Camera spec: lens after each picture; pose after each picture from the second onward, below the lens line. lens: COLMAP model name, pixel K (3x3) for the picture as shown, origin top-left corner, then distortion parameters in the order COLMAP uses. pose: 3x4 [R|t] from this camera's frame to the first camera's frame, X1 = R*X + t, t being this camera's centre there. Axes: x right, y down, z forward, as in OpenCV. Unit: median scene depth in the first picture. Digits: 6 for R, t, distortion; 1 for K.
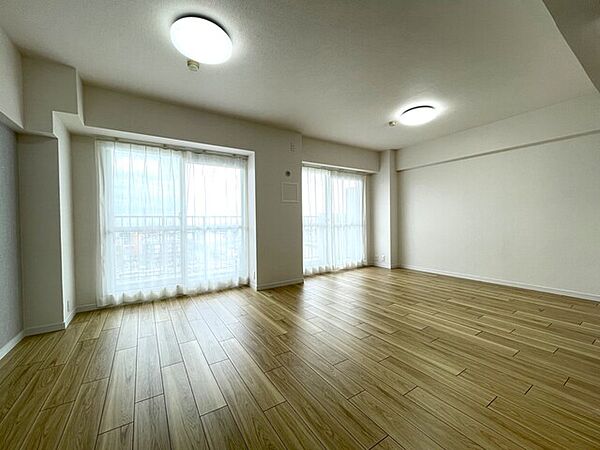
lens RADIAL K [[243.8, 0, 300.0], [0, 243.8, 223.8], [0, 0, 1]] dist [-0.000969, 0.000011]
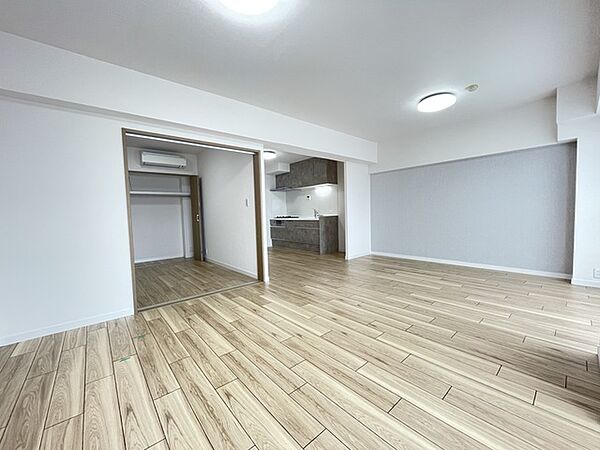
lens RADIAL K [[243.8, 0, 297.8], [0, 243.8, 226.5], [0, 0, 1]] dist [-0.000969, 0.000011]
pose [[-0.990054, 0.049046, -0.131865, 0.676349], [0.039752, 0.996597, 0.072209, -0.036995], [0.134958, 0.066249, -0.988634, 2.114605]]
